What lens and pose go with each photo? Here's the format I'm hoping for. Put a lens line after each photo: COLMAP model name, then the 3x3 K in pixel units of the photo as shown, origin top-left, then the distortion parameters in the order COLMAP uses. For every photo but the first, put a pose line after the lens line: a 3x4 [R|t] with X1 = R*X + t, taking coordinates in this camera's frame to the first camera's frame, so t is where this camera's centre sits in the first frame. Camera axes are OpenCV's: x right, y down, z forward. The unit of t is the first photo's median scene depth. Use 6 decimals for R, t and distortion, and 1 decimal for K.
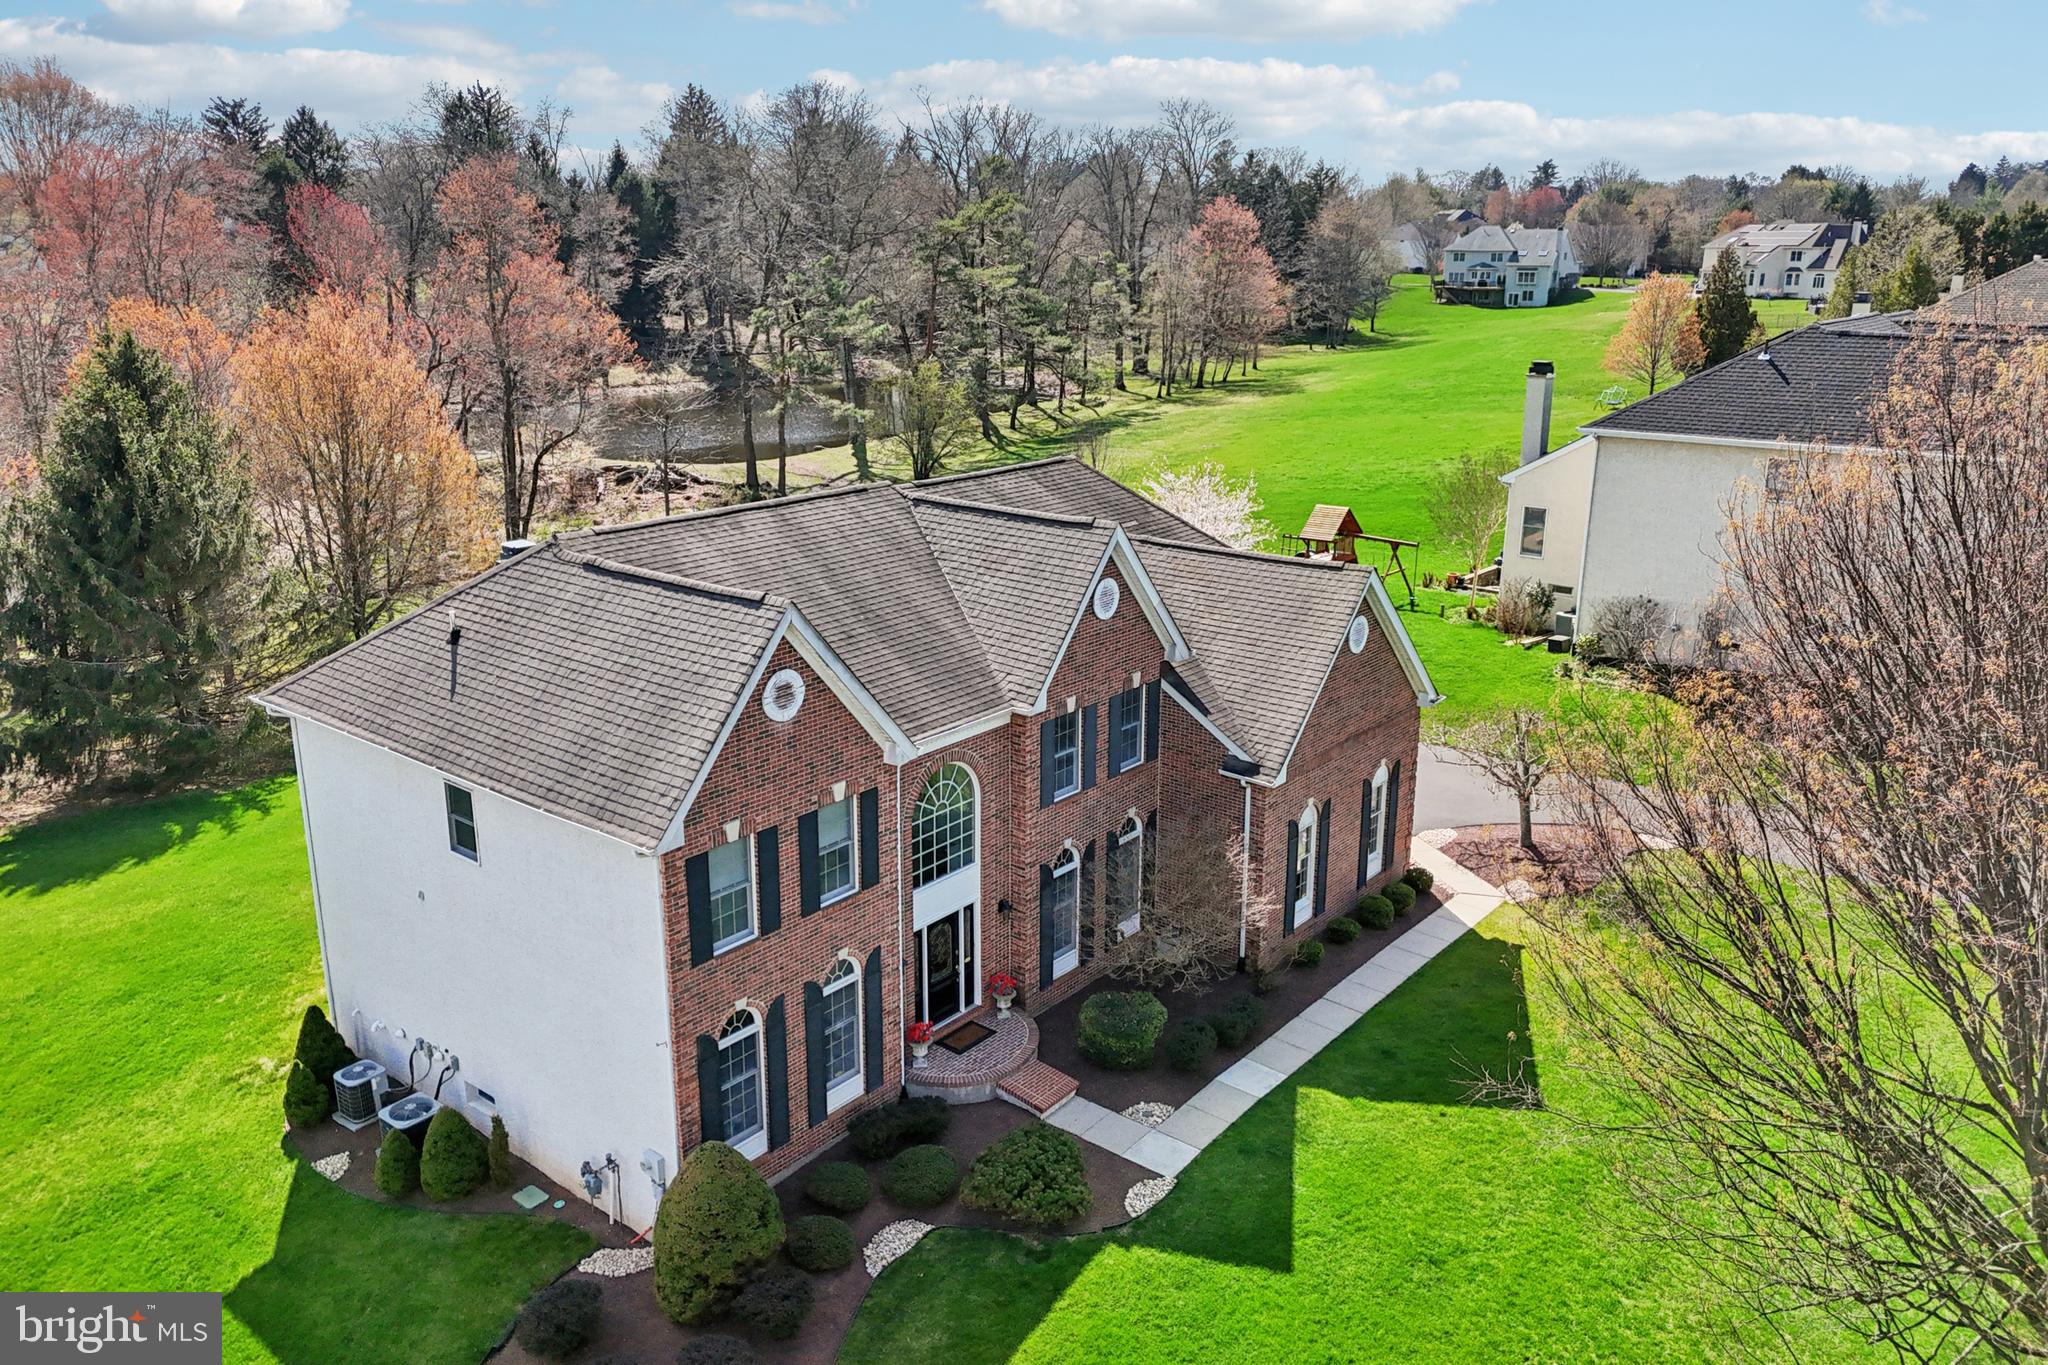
lens RADIAL K [[1497.4, 0, 1025.9], [0, 1497.4, 688.2], [0, 0, 1]] dist [0.083948, -0.080606]
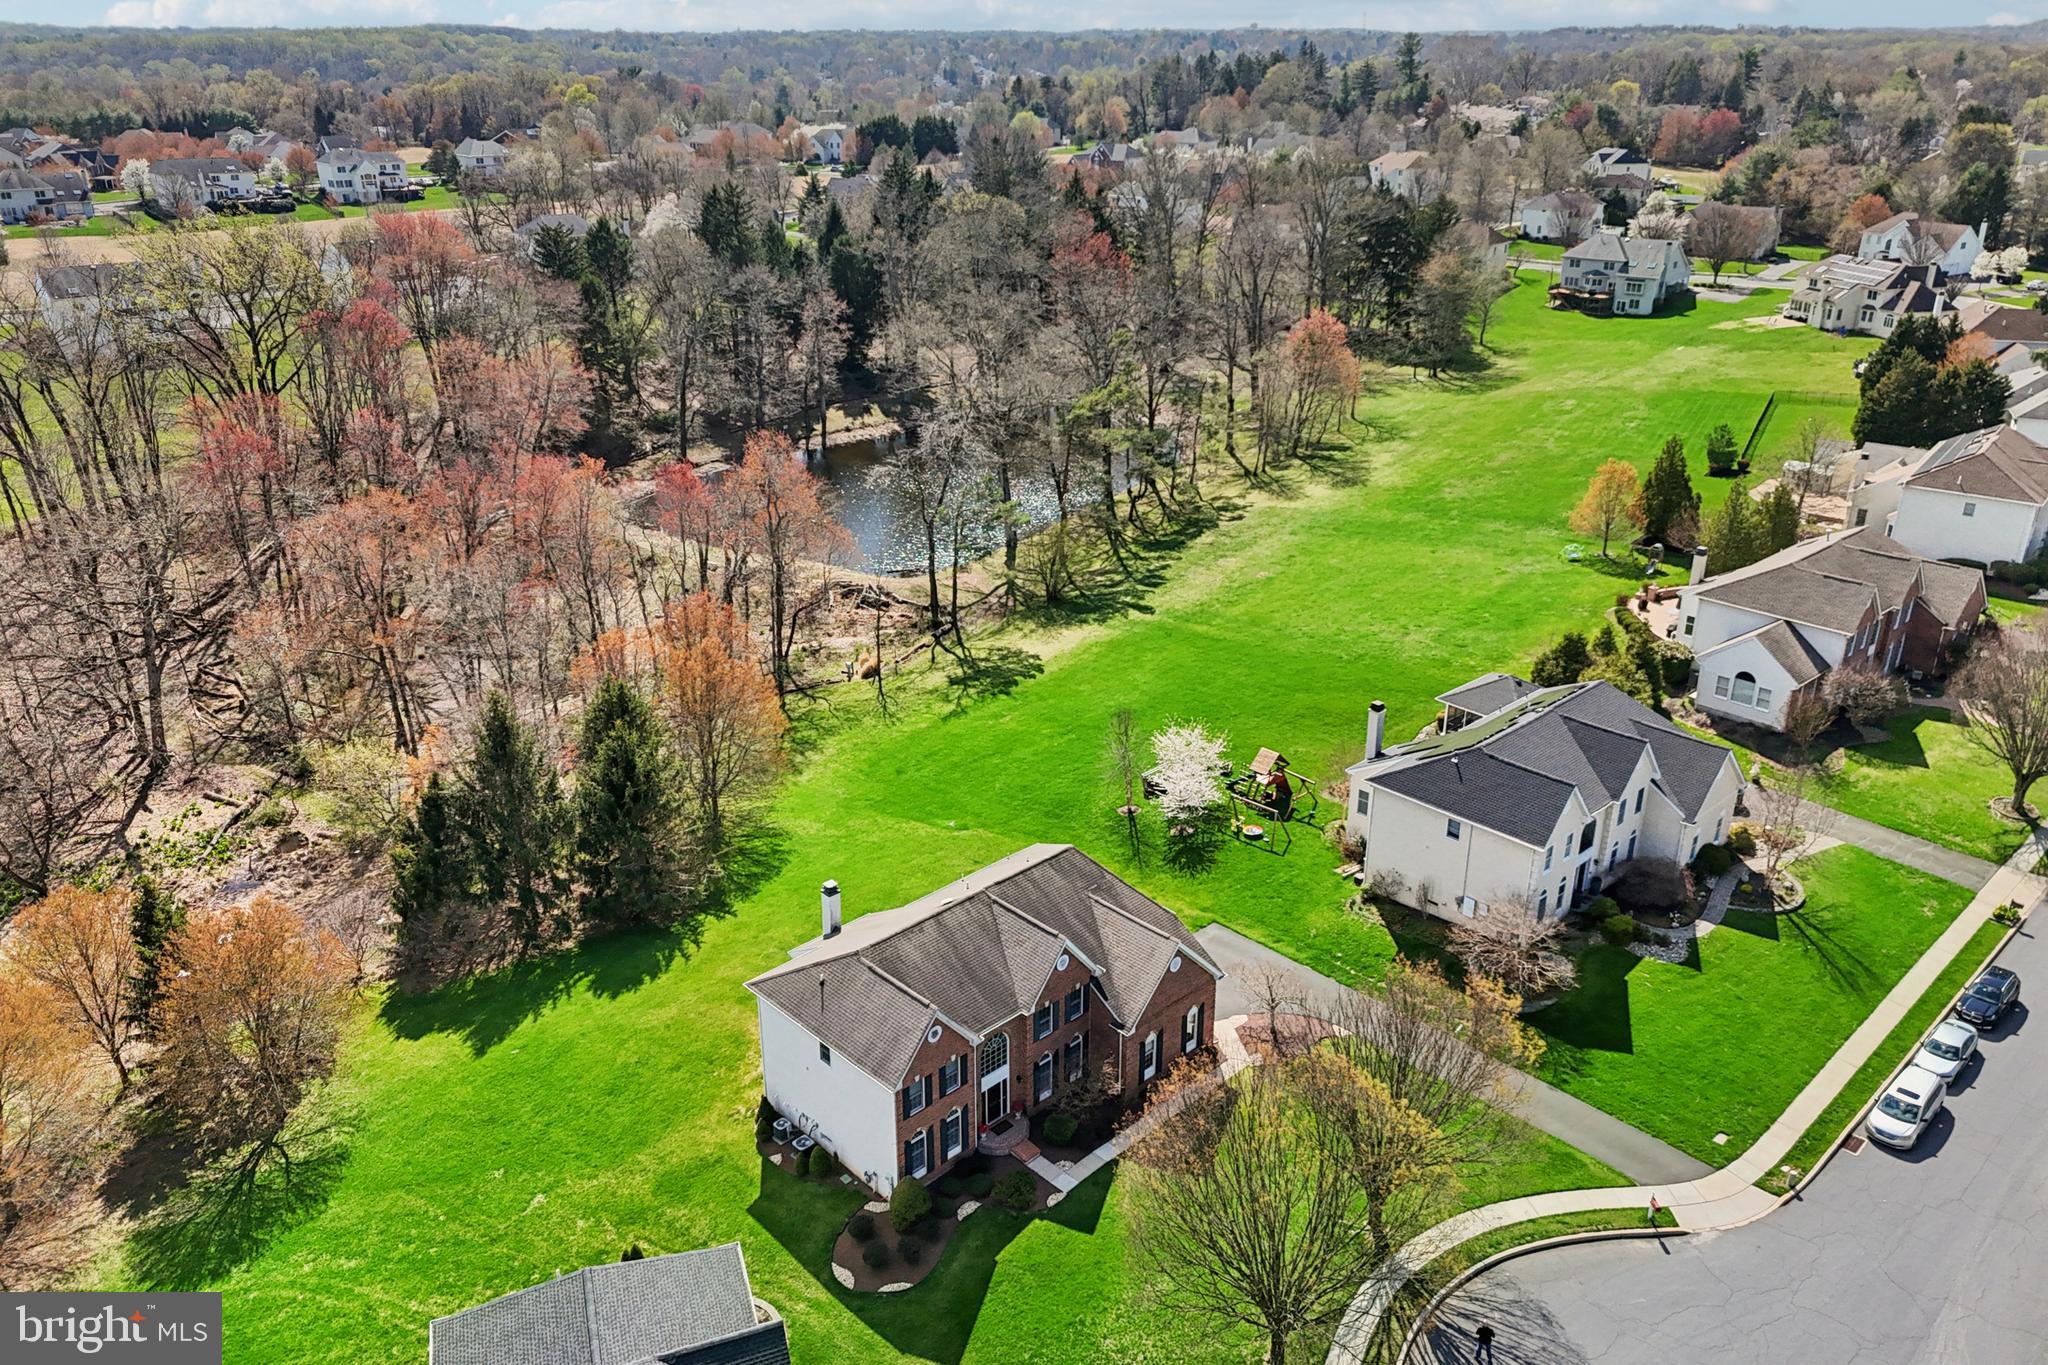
lens RADIAL K [[1497.4, 0, 1025.9], [0, 1497.4, 688.2], [0, 0, 1]] dist [0.083948, -0.080606]
pose [[0.992389, 0.044955, -0.114647, 0.280632], [-0.031468, 0.992651, 0.116845, -0.874226], [0.119058, -0.112348, 0.986511, -1.575185]]
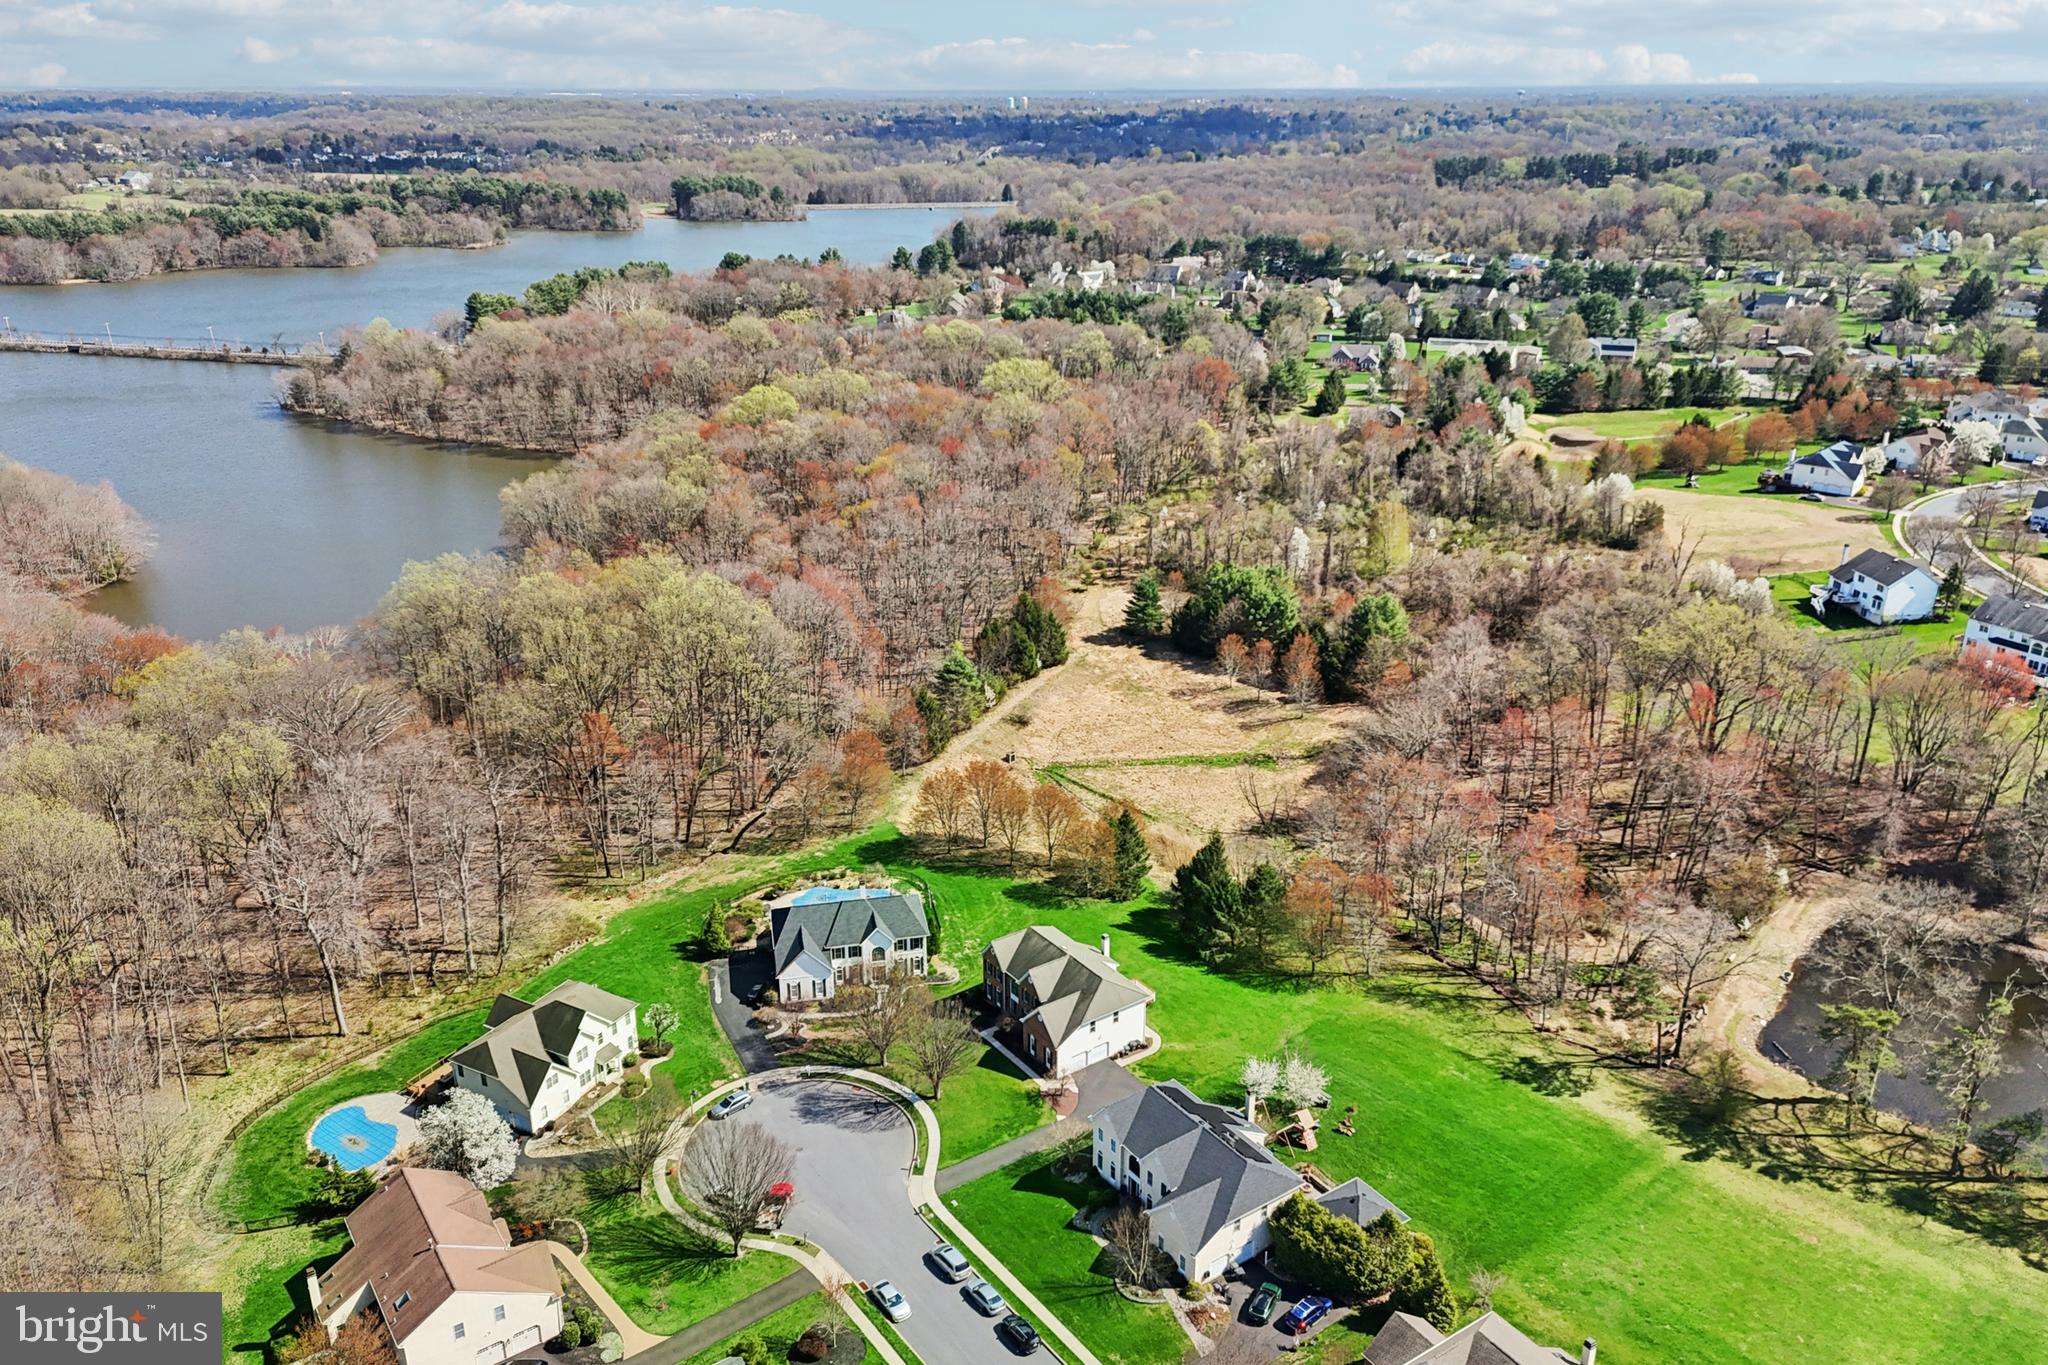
lens RADIAL K [[1525.8, 0, 1022.1], [0, 1525.8, 679.5], [0, 0, 1]] dist [0.109386, -0.119919]
pose [[-0.265783, 0.347292, -0.899304, 5.831511], [-0.273683, 0.867292, 0.415814, -4.115726], [0.924368, 0.356641, -0.135464, 1.480896]]
